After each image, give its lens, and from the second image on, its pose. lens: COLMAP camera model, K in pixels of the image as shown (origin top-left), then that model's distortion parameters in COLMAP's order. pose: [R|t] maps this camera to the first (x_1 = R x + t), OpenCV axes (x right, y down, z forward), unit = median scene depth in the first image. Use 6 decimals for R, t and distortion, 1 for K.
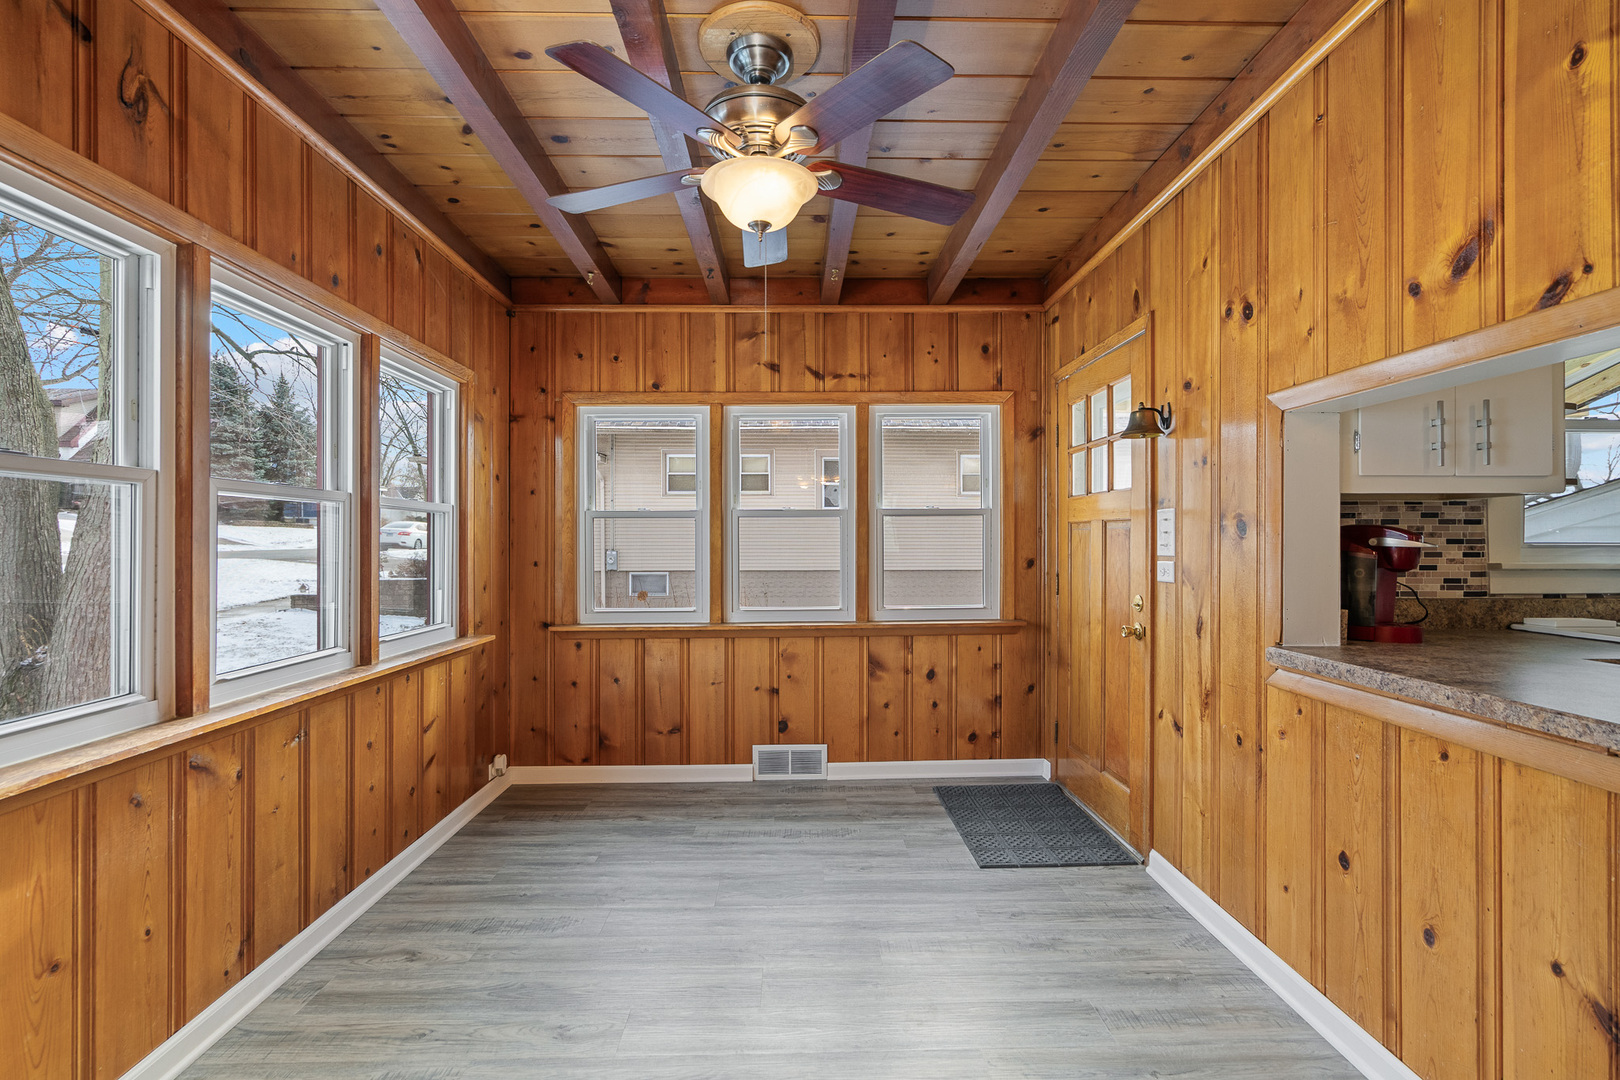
lens RADIAL K [[740.1, 0, 796.4], [0, 740.1, 537.7], [0, 0, 1]] dist [0.000149, 0.000670]
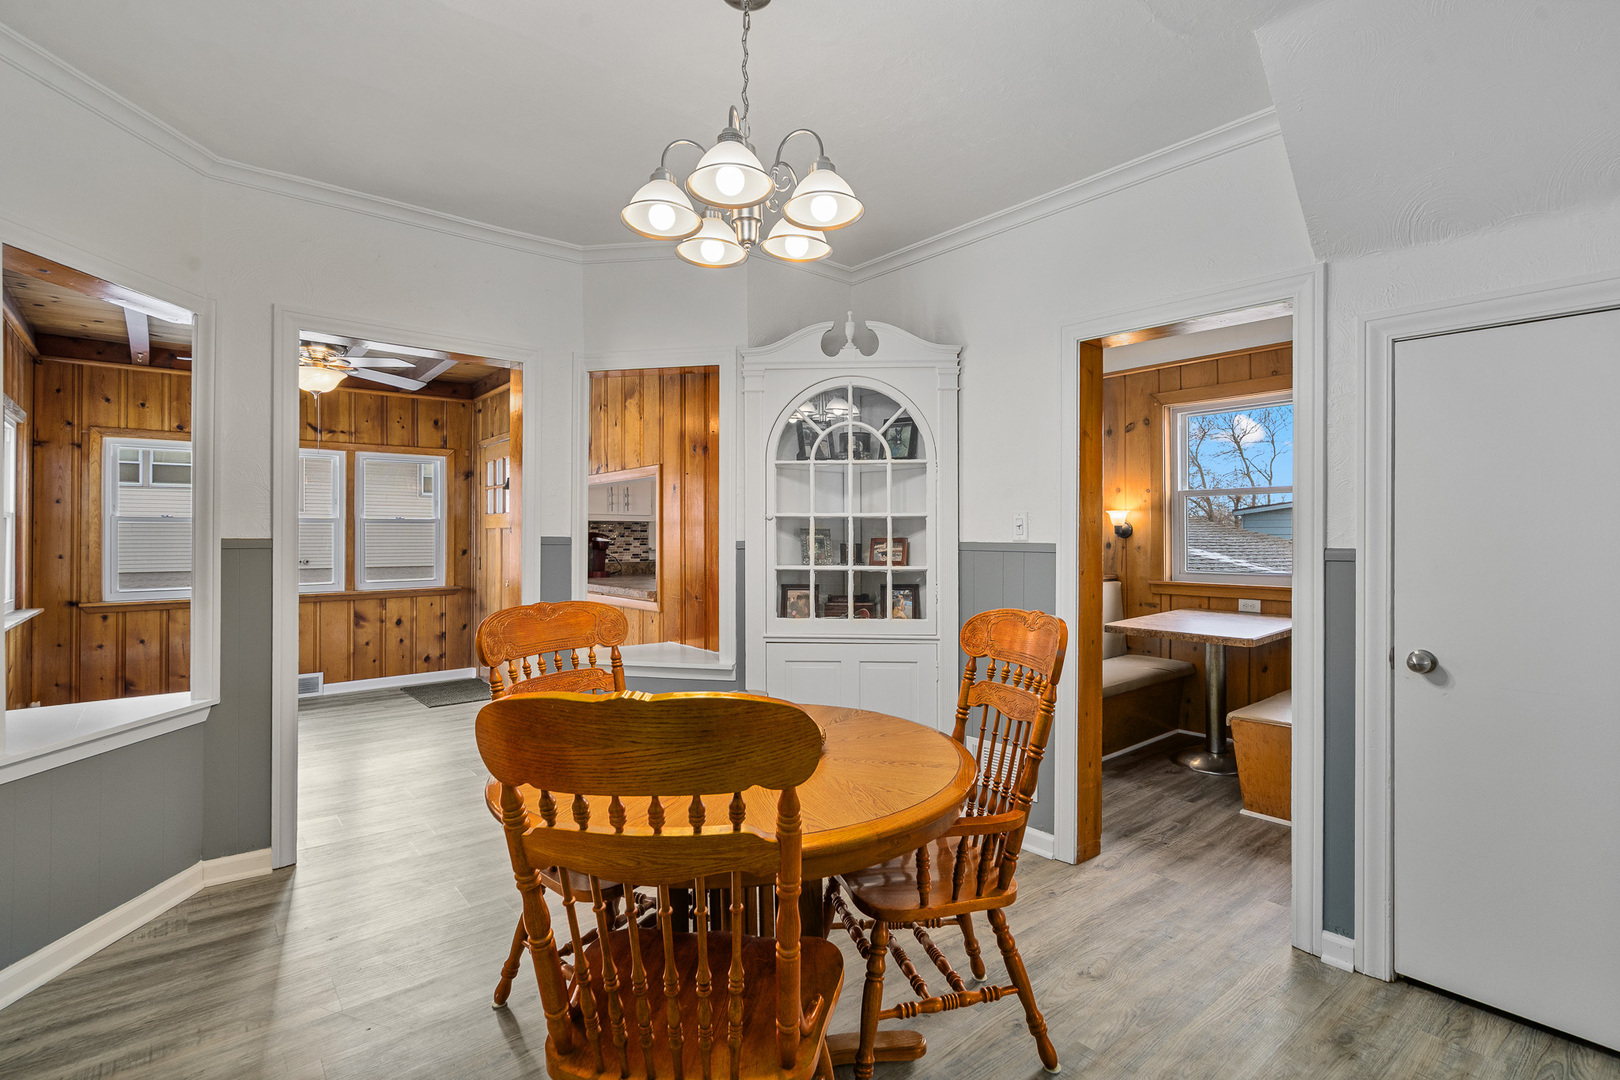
lens RADIAL K [[750.0, 0, 800.8], [0, 750.0, 536.0], [0, 0, 1]] dist [-0.000589, 0.000670]
pose [[0.767279, 0.002678, 0.641307, -0.196965], [-0.002370, 0.999996, -0.001340, -0.001995], [-0.641309, -0.000492, 0.767283, -0.825374]]
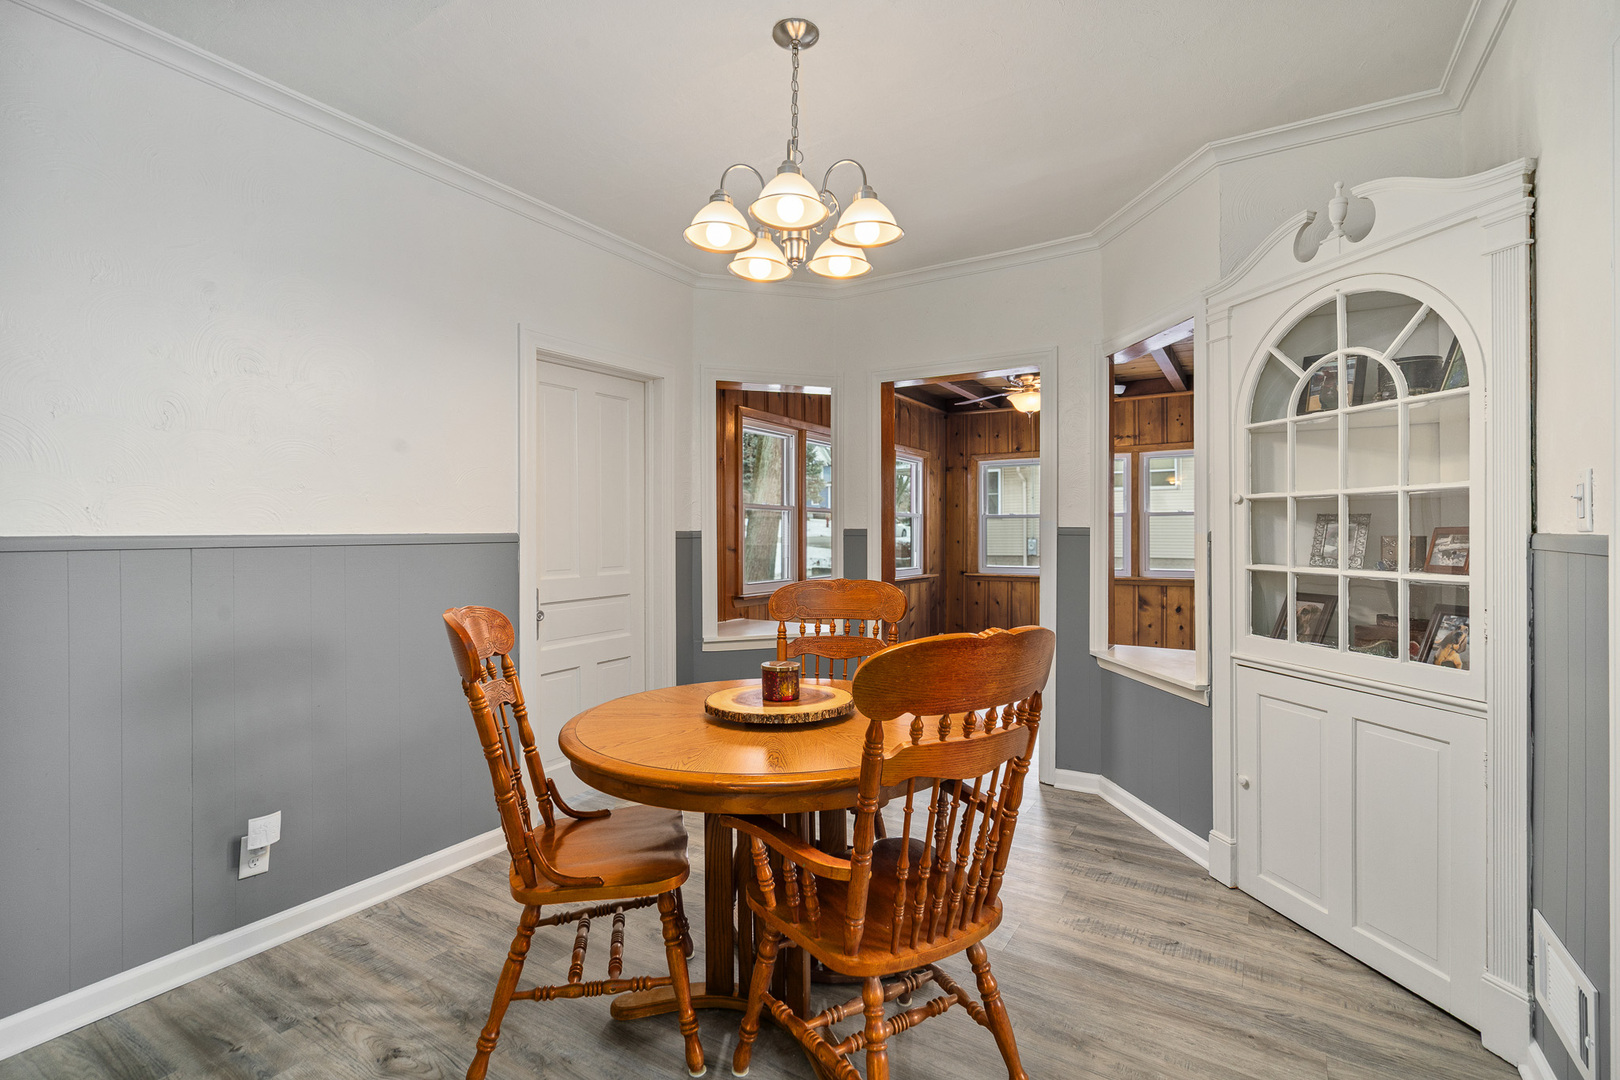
lens RADIAL K [[740.1, 0, 841.0], [0, 740.1, 527.3], [0, 0, 1]] dist [0.000149, 0.000670]
pose [[0.866259, -0.000222, -0.499595, 0.366115], [-0.000989, 0.999997, -0.002159, 0.001025], [0.499594, 0.002365, 0.866256, -0.873370]]
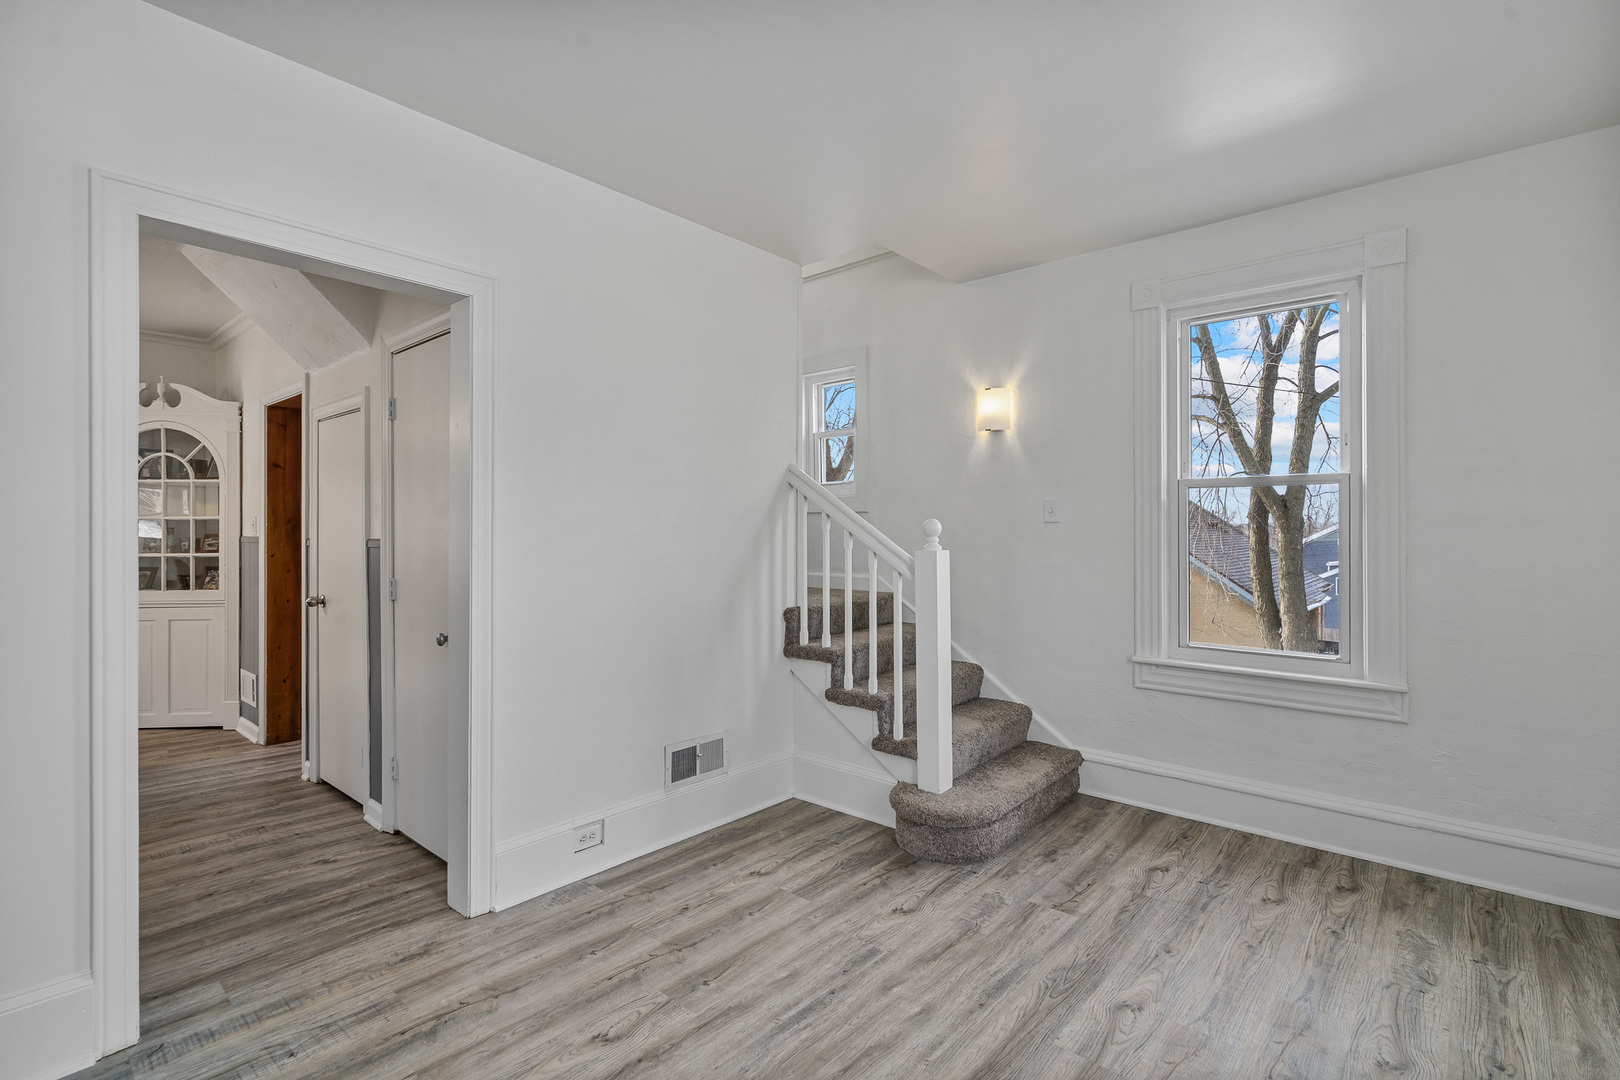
lens RADIAL K [[740.1, 0, 766.6], [0, 740.1, 532.6], [0, 0, 1]] dist [0.000149, 0.000670]
pose [[0.671810, 0.001520, 0.740722, 0.173888], [-0.001792, 0.999998, -0.000426, -0.004708], [-0.740721, -0.001041, 0.671812, -1.780706]]
